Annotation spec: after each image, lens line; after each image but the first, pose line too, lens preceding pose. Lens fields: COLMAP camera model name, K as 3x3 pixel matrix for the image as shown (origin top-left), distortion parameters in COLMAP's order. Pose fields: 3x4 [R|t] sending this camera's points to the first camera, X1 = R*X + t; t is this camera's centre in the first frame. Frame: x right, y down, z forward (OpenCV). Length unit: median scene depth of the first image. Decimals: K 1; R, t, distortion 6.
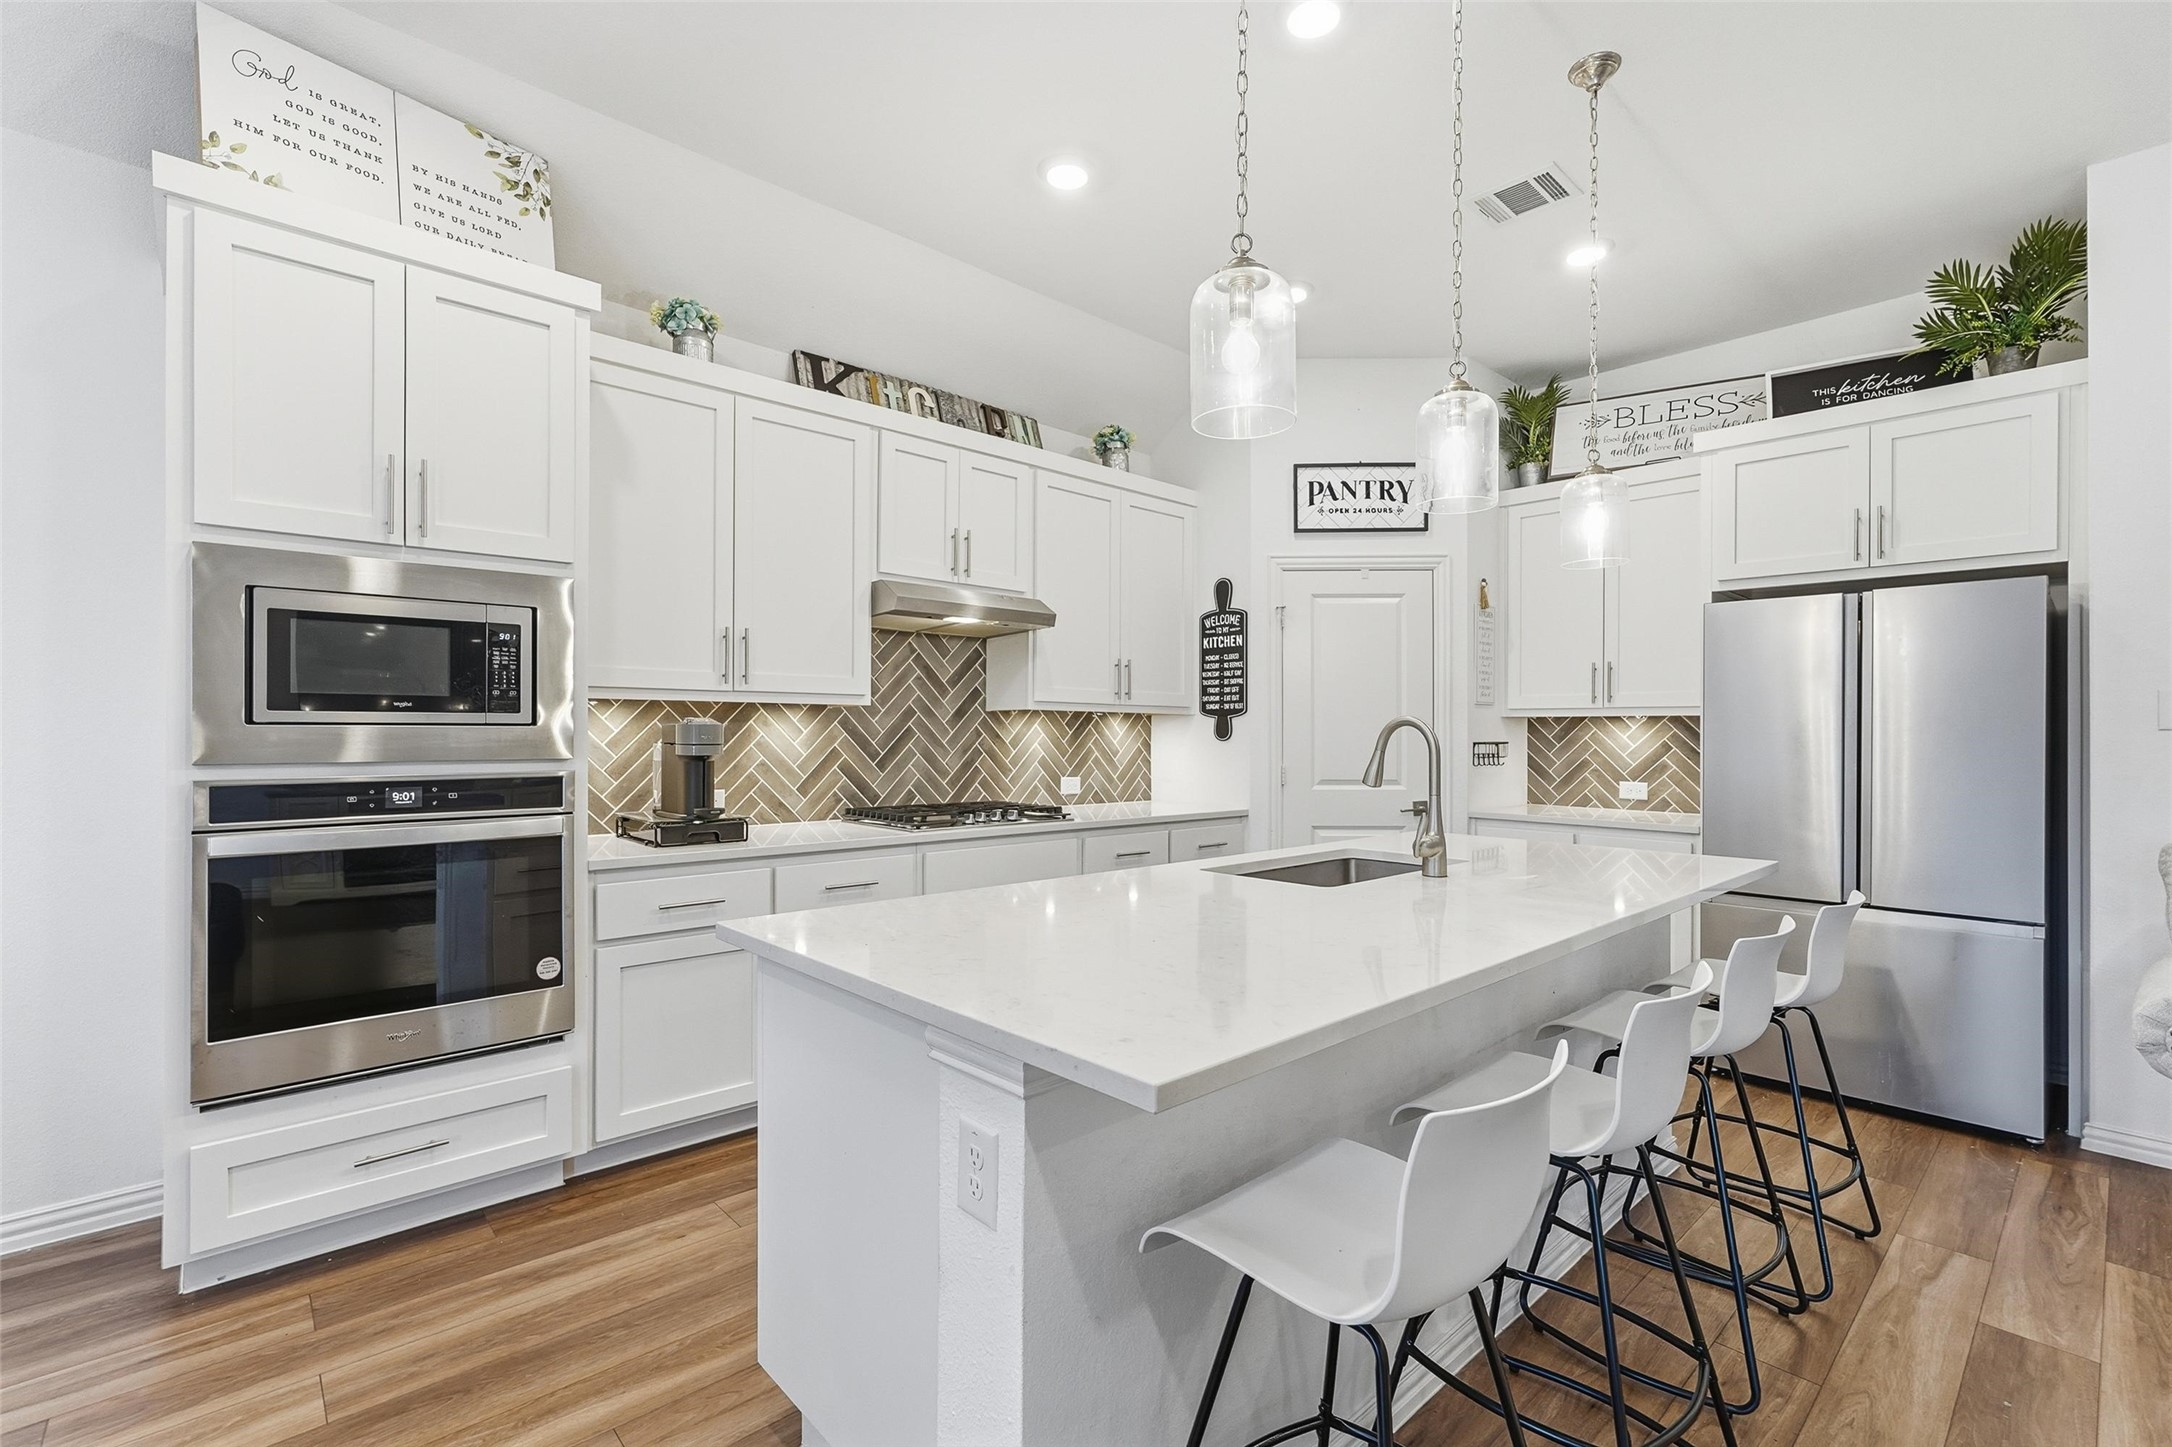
lens RADIAL K [[966.9, 0, 1092.9], [0, 966.9, 729.1], [0, 0, 1]] dist [-0.011832, 0.000491]
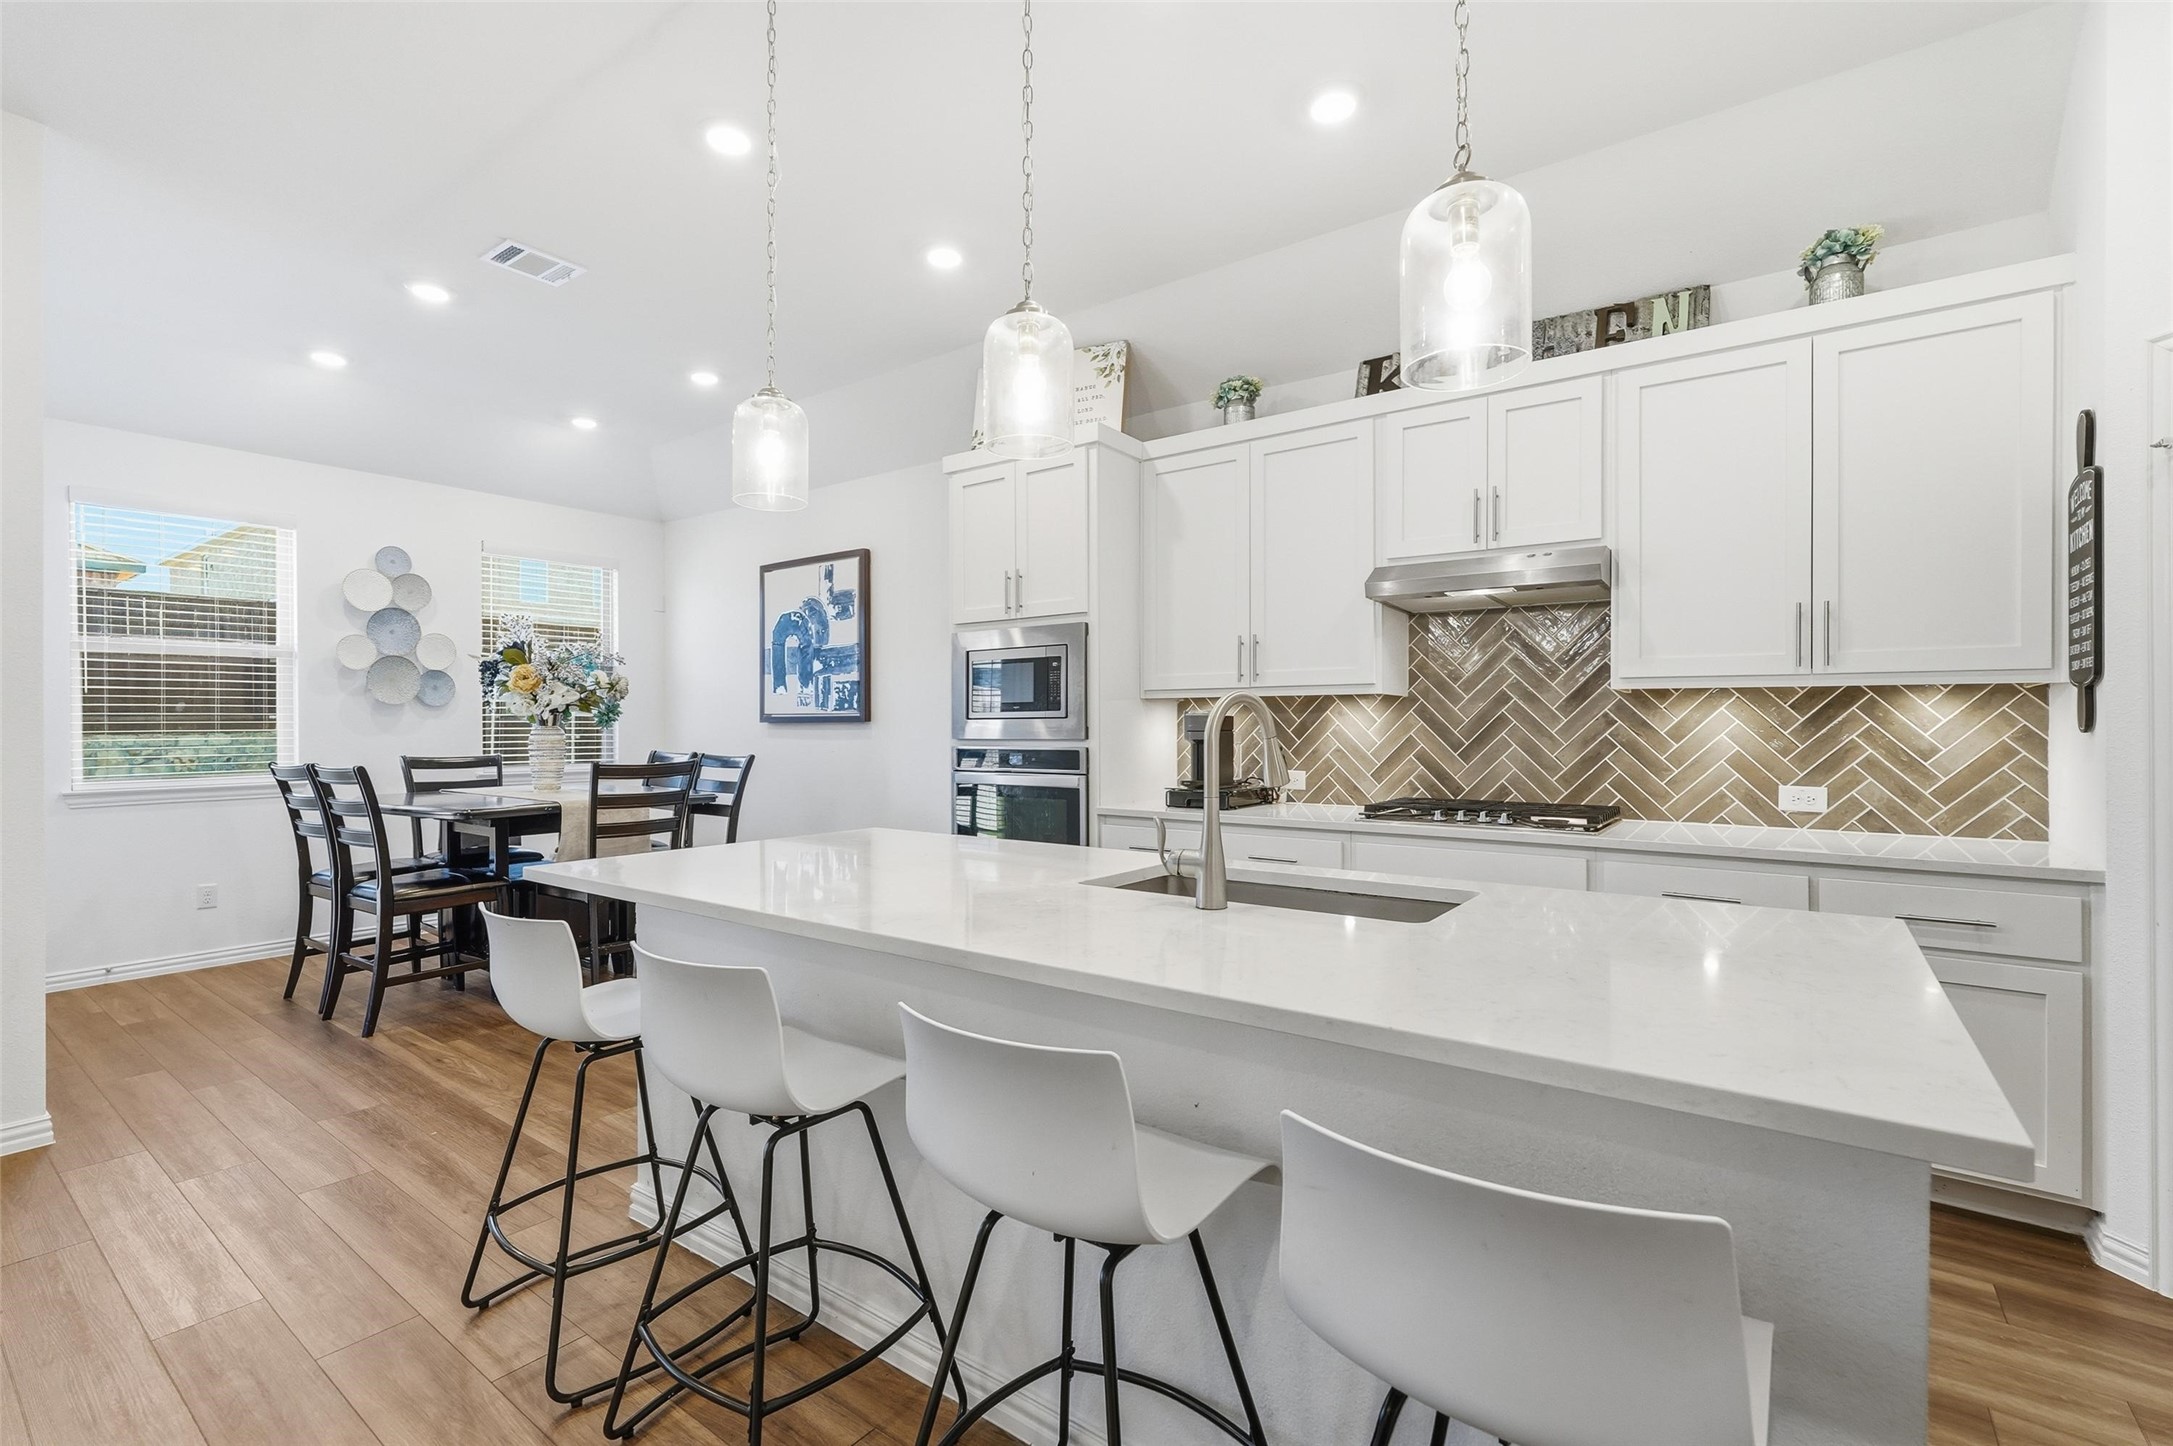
lens RADIAL K [[967.4, 0, 1089.8], [0, 967.4, 731.9], [0, 0, 1]] dist [-0.011832, 0.000491]
pose [[0.187618, 0.004253, -0.982233, 0.601274], [0.006945, 0.999960, 0.005657, 0.005956], [0.982218, -0.007883, 0.187581, 0.441689]]
